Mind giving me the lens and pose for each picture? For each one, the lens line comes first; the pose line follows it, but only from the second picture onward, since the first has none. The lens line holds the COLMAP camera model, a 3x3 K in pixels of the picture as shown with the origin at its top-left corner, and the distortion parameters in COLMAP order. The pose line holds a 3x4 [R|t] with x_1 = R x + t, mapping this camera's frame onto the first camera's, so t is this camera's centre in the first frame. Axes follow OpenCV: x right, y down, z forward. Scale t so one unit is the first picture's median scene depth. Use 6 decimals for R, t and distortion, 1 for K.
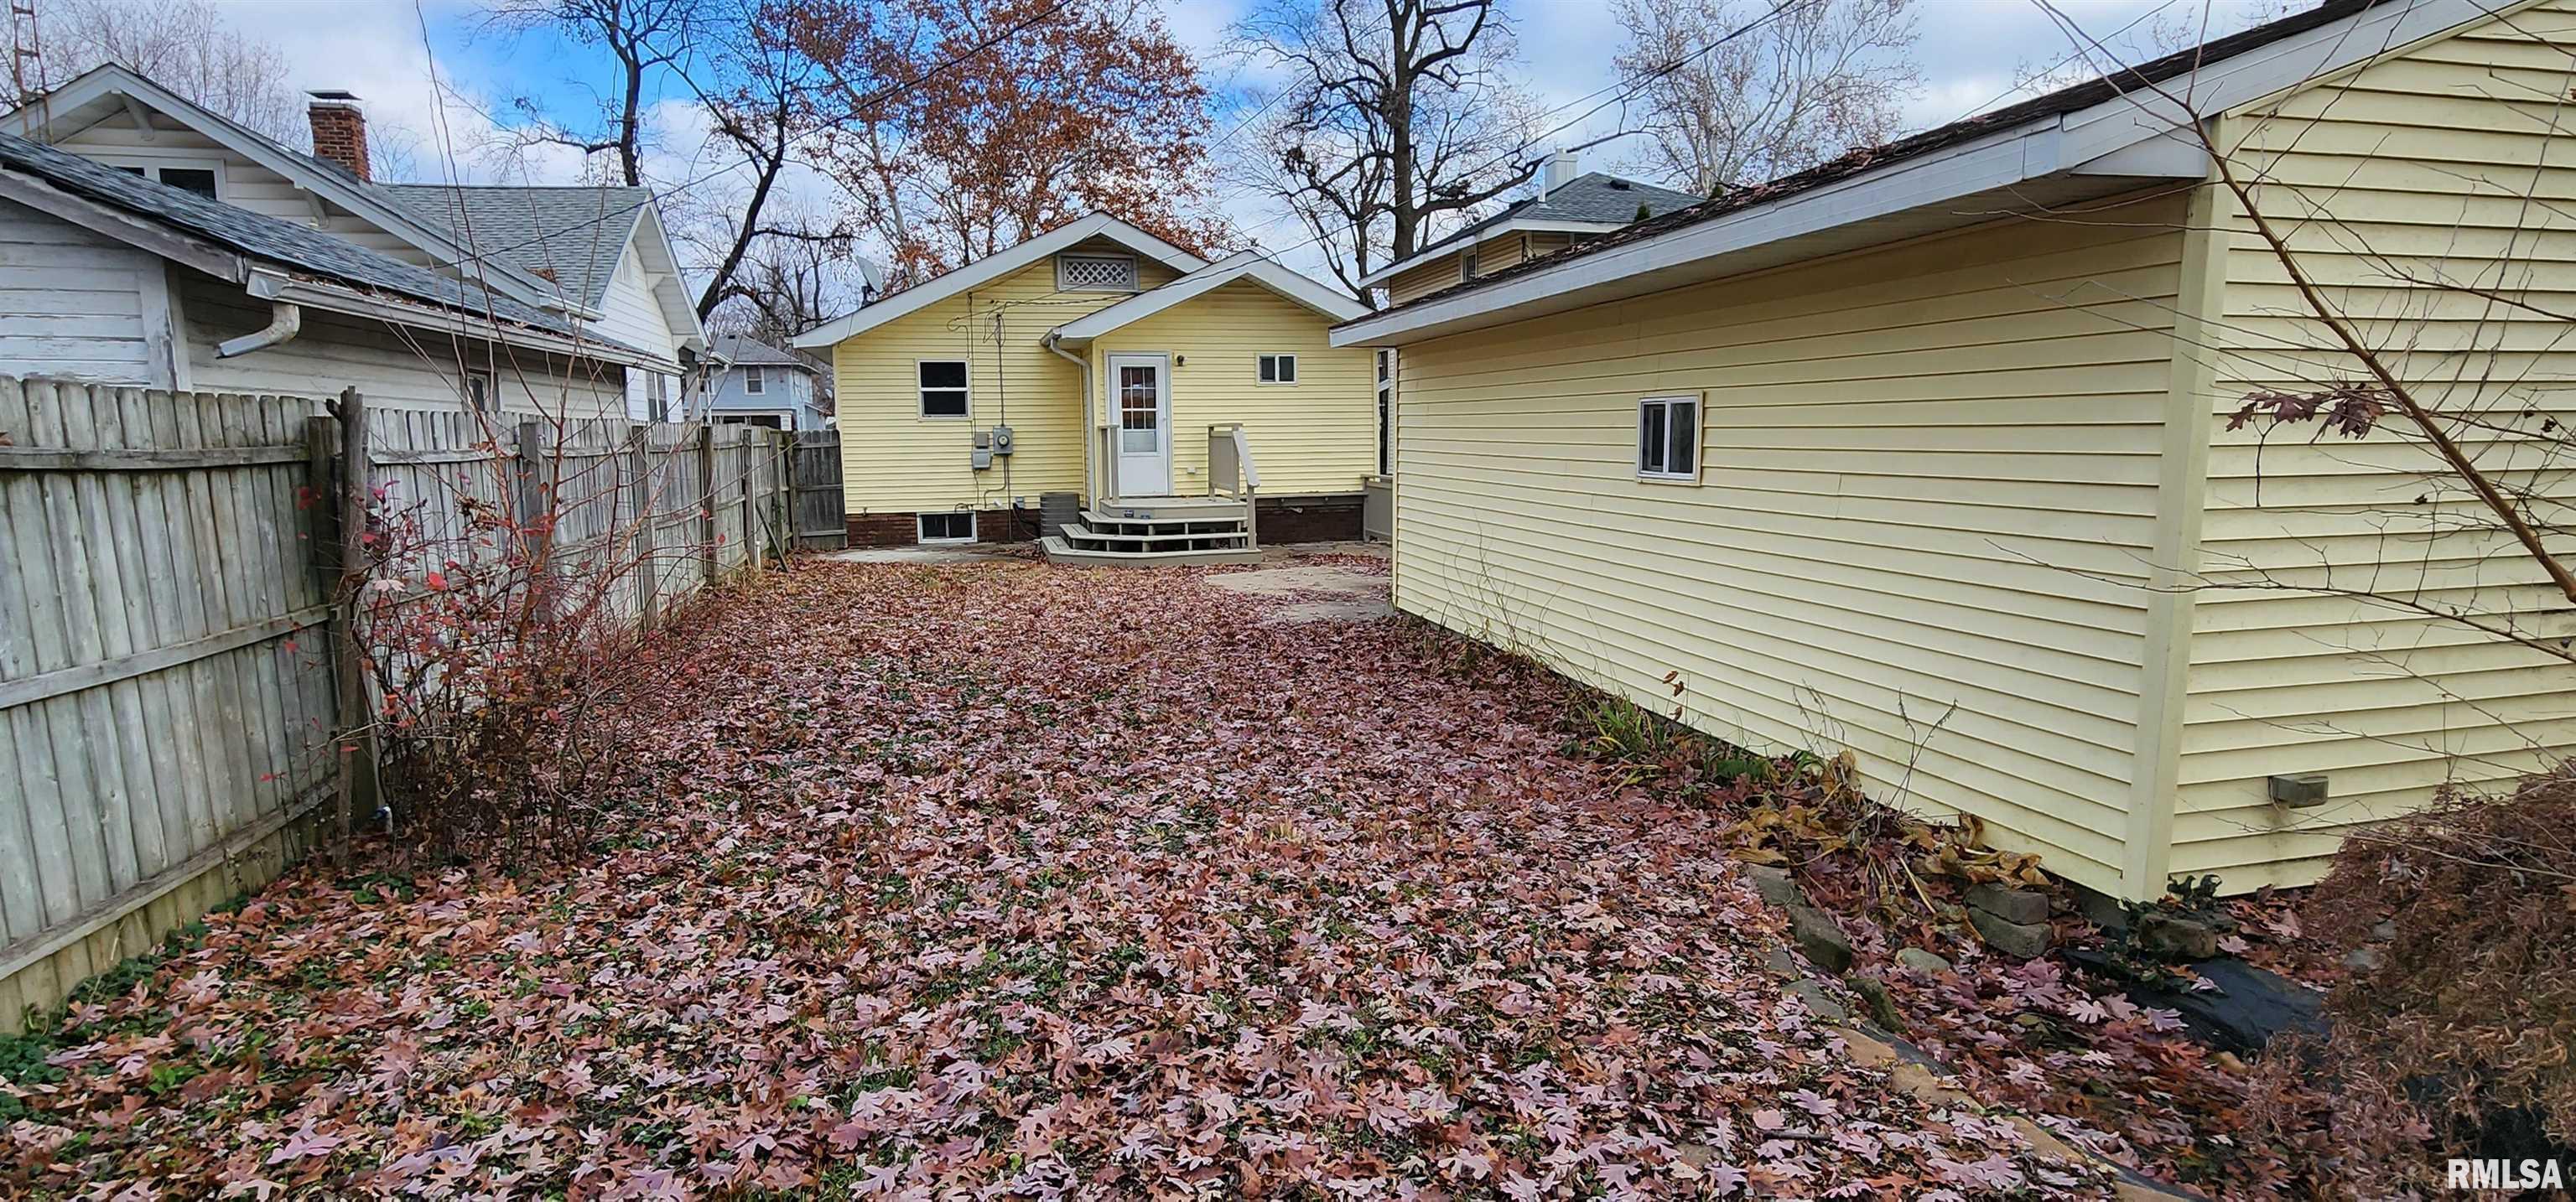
lens RADIAL K [[1206.5, 0, 1289.7], [0, 1206.5, 604.0], [0, 0, 1]] dist [0.001017, 0.000082]
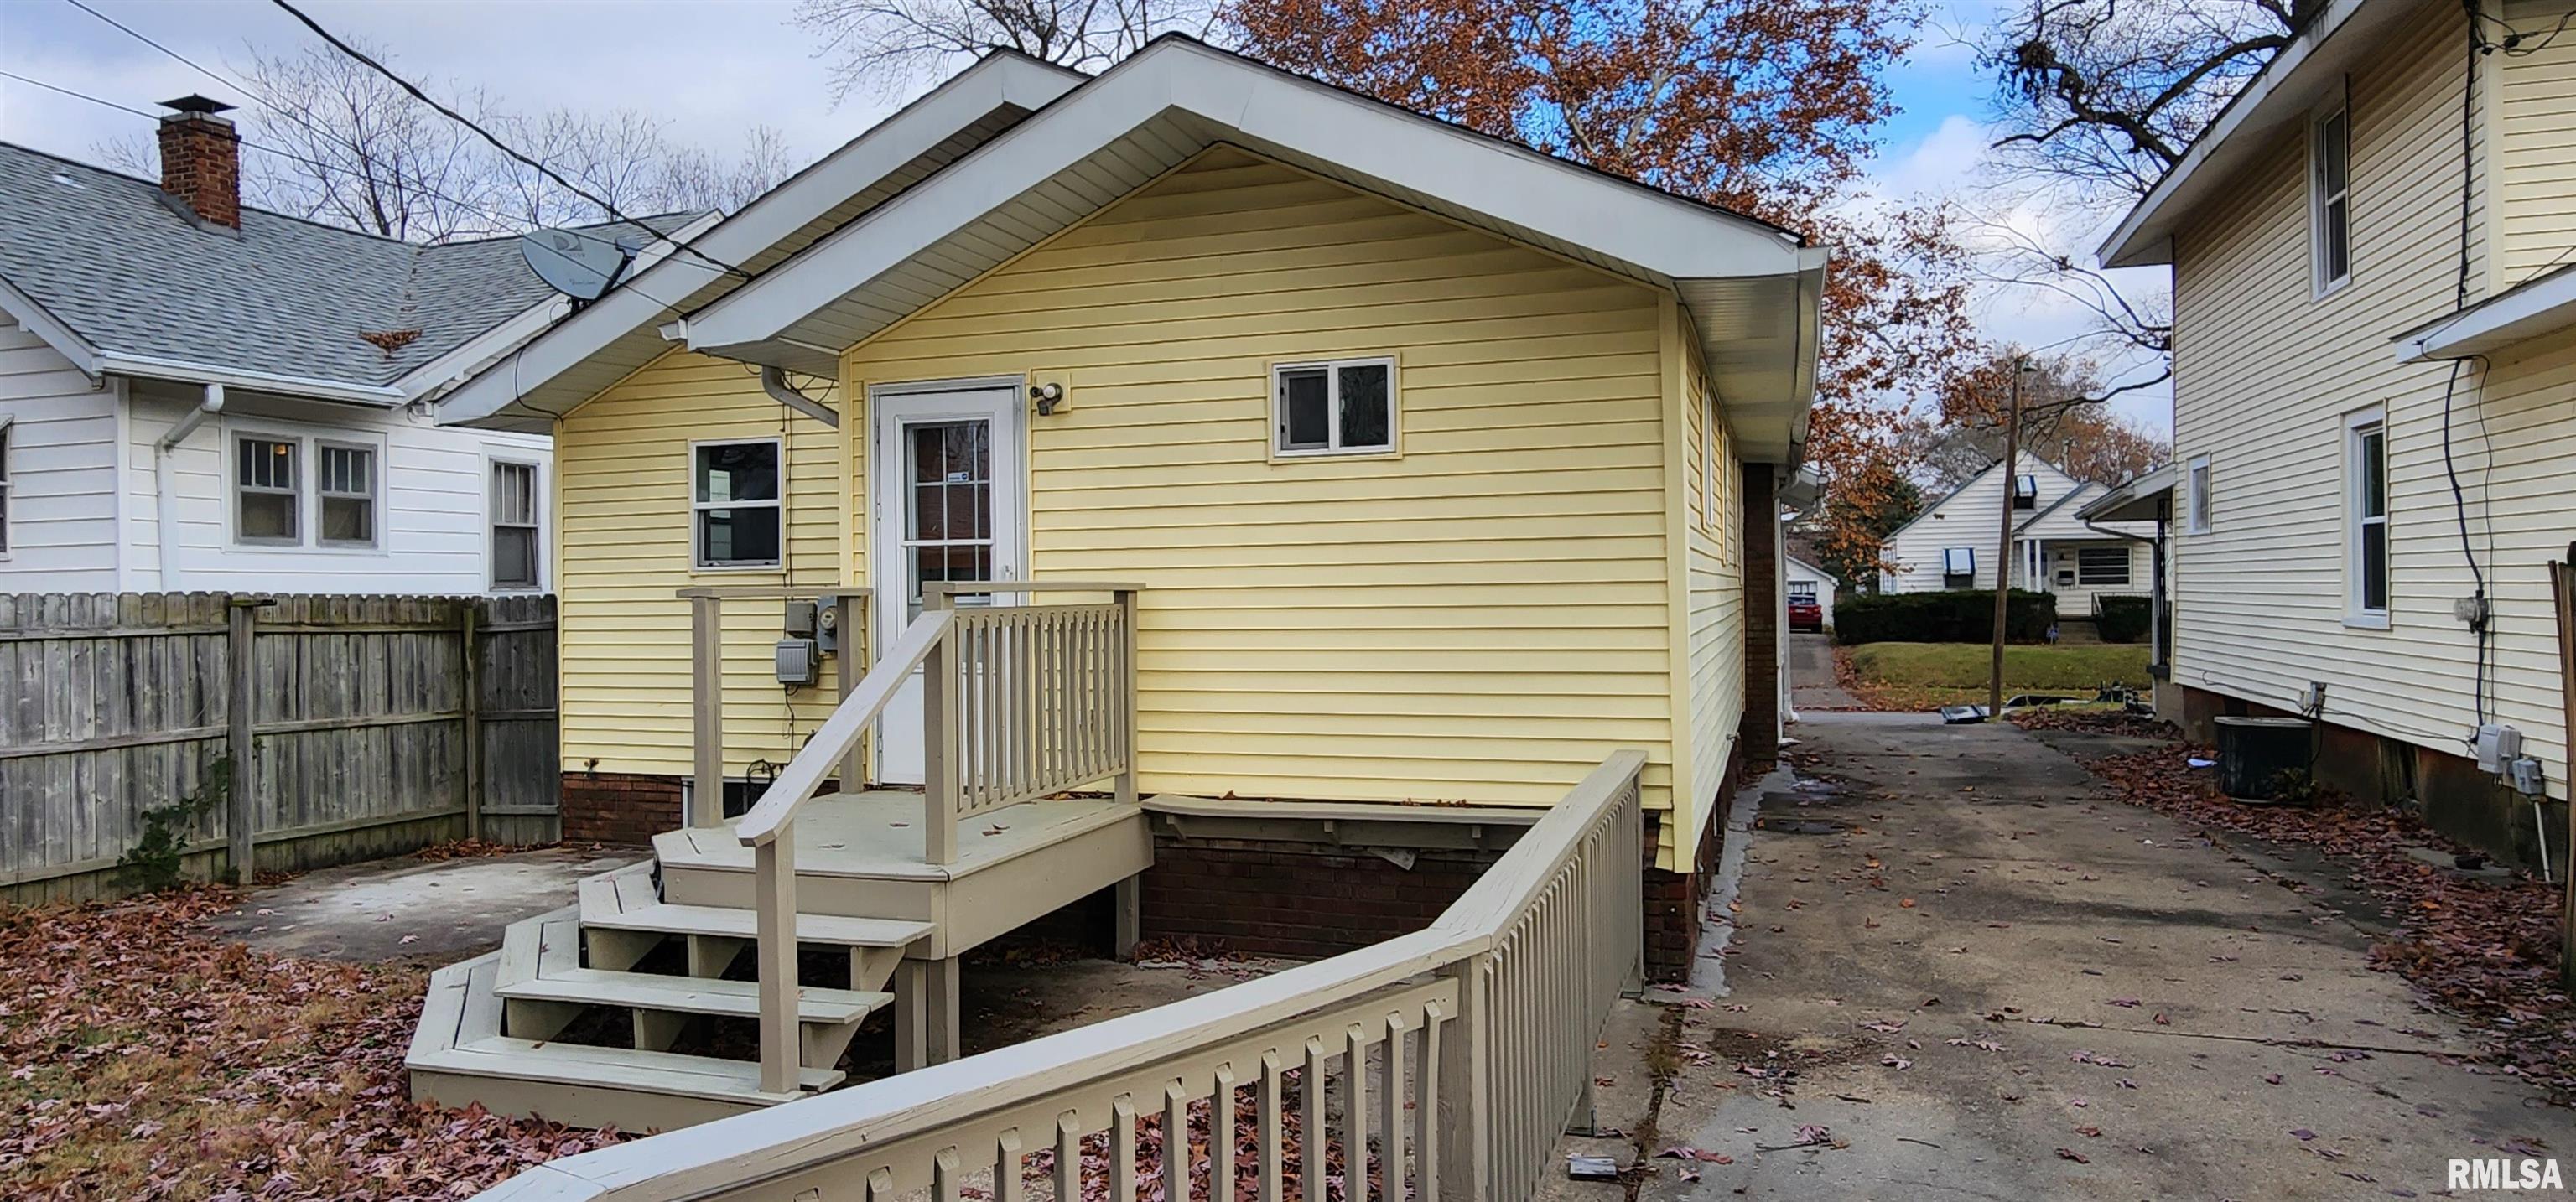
lens RADIAL K [[1501.5, 0, 1290.1], [0, 1501.5, 597.3], [0, 0, 1]] dist [-0.002761, -0.000224]
pose [[0.845012, 0.006659, -0.534706, 0.182723], [-0.078422, 0.990654, -0.111596, -0.098569], [0.528965, 0.136233, 0.837637, 0.651964]]
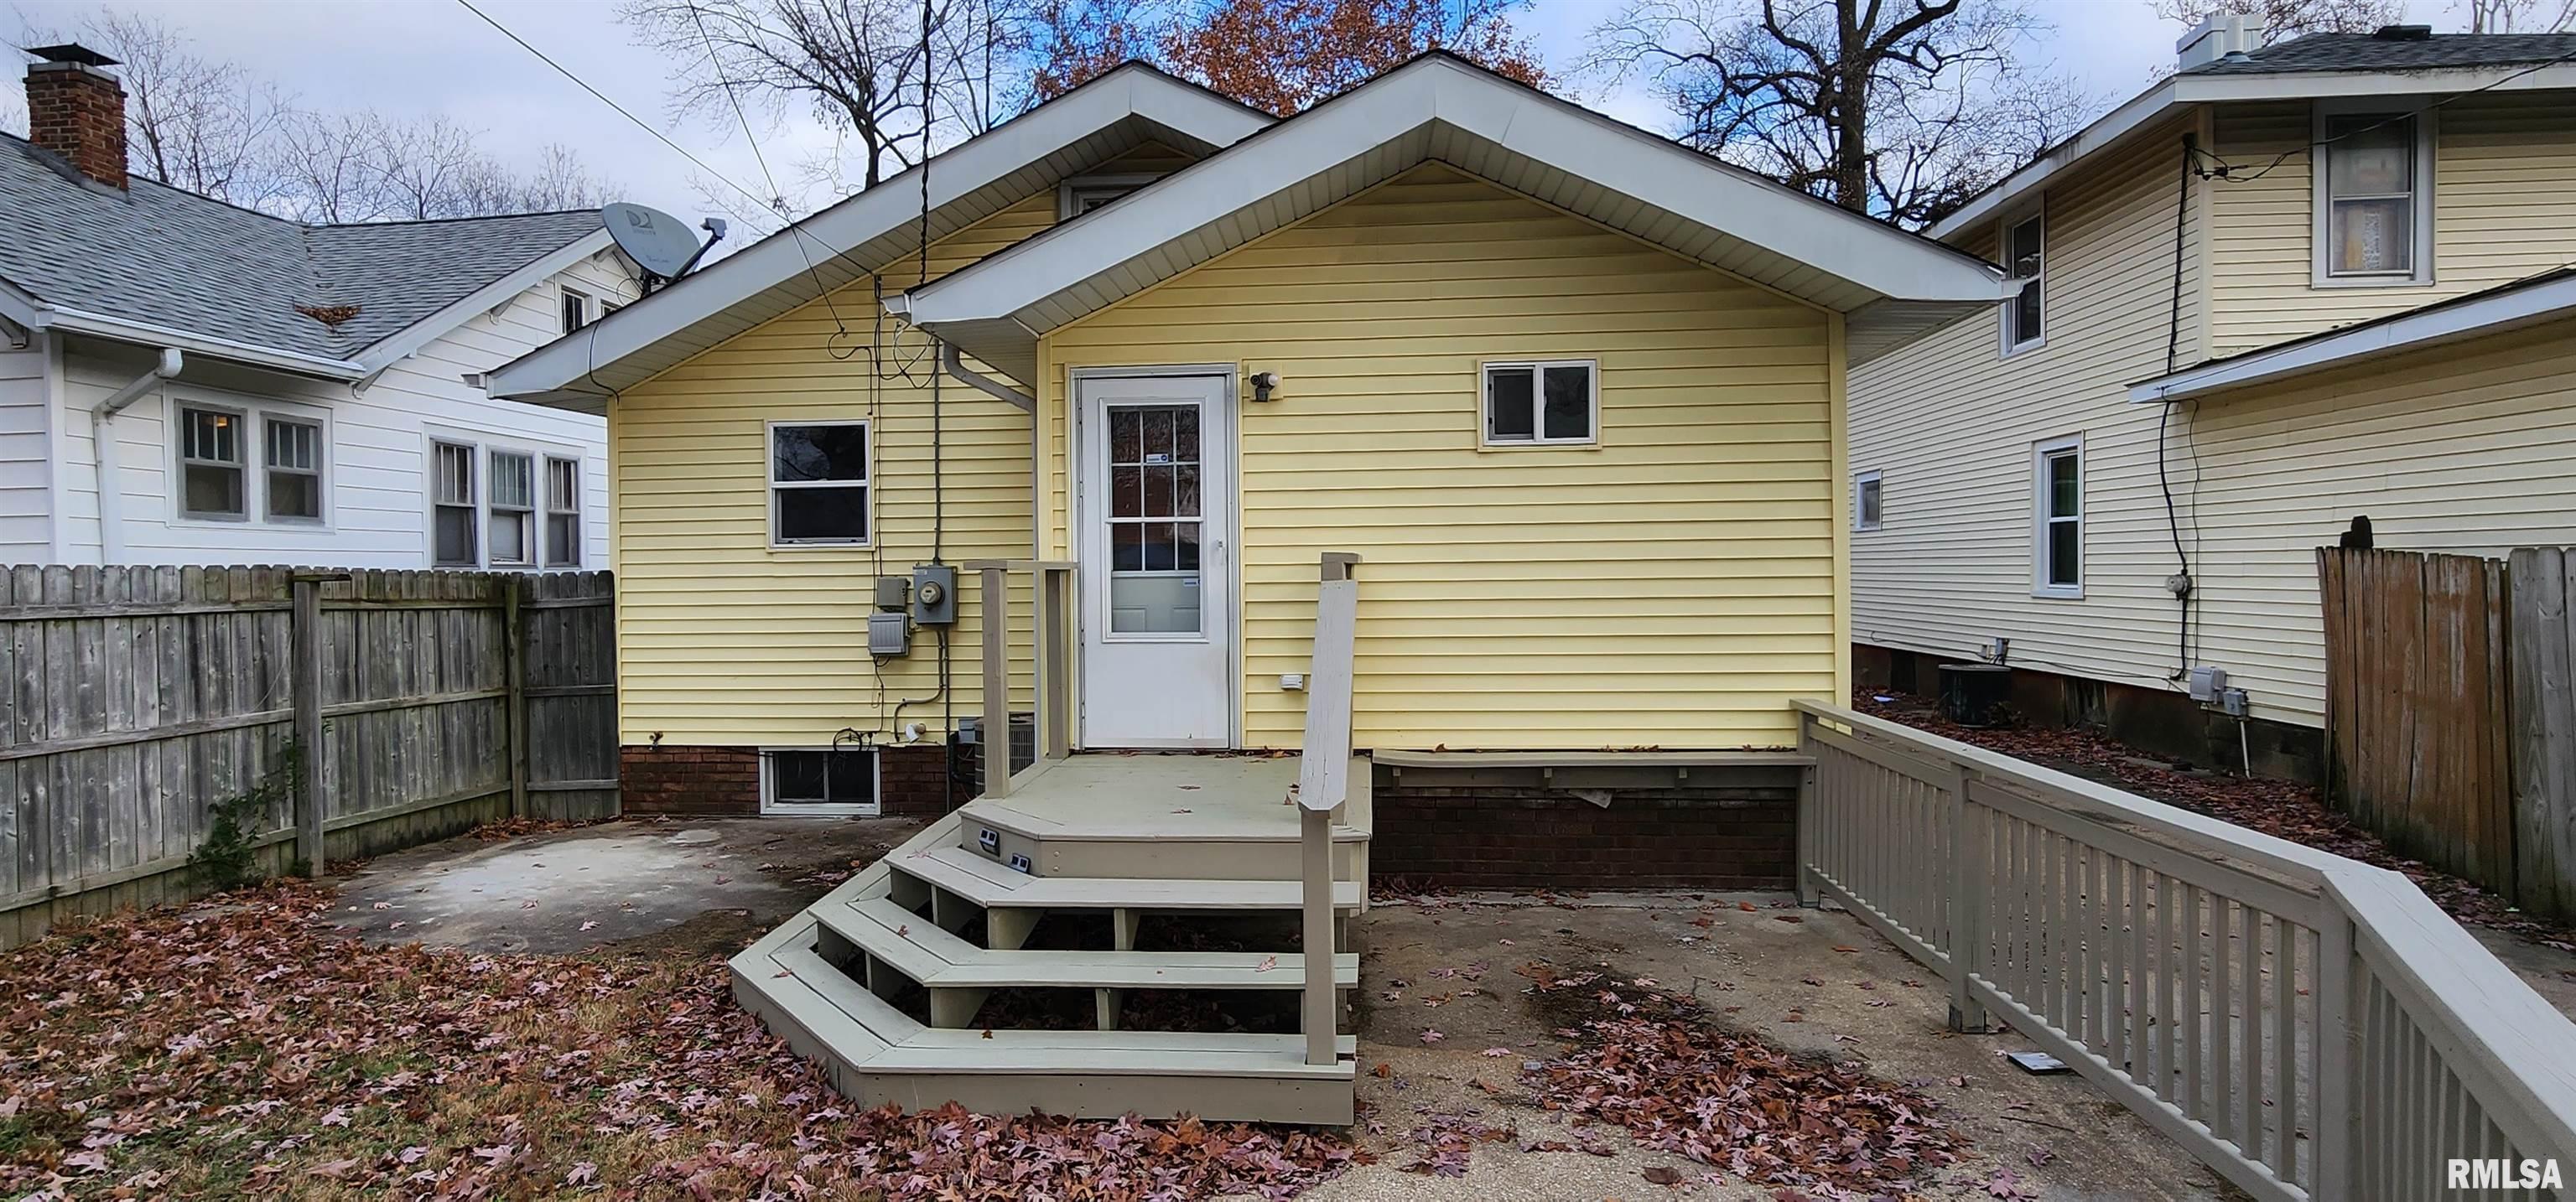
lens RADIAL K [[1210.3, 0, 1296.8], [0, 1210.3, 606.1], [0, 0, 1]] dist [-0.004100, -0.000864]
pose [[0.948726, 0.013461, -0.315813, 0.033922], [-0.049351, 0.993149, -0.105923, -0.091741], [0.312223, 0.116077, 0.942891, 0.628466]]
